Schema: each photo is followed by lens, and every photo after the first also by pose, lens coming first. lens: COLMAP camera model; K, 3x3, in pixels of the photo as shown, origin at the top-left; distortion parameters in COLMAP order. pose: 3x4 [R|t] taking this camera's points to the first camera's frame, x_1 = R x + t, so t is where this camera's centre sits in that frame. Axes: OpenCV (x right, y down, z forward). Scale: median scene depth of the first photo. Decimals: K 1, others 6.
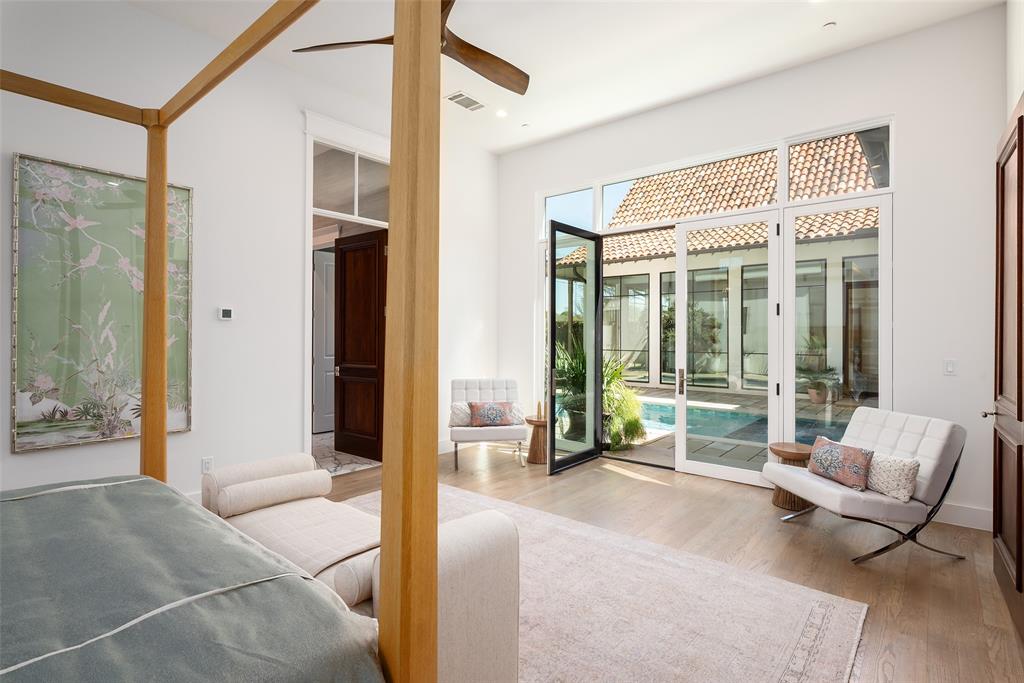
lens RADIAL K [[494.1, 0, 516.9], [0, 494.1, 336.4], [0, 0, 1]] dist [-0.005343, -0.000551]
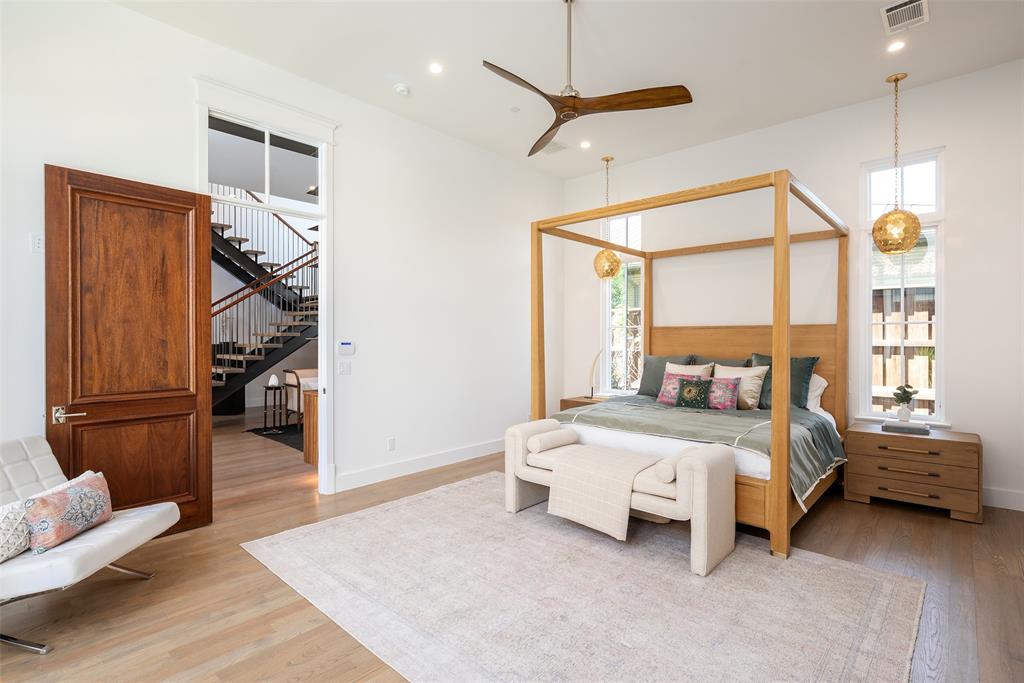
lens RADIAL K [[494.1, 0, 510.4], [0, 494.1, 344.9], [0, 0, 1]] dist [-0.005343, -0.000551]
pose [[-0.998829, -0.006337, 0.047968, -0.069359], [-0.005937, 0.999946, 0.008477, -0.014050], [-0.048019, 0.008183, -0.998813, 1.809437]]
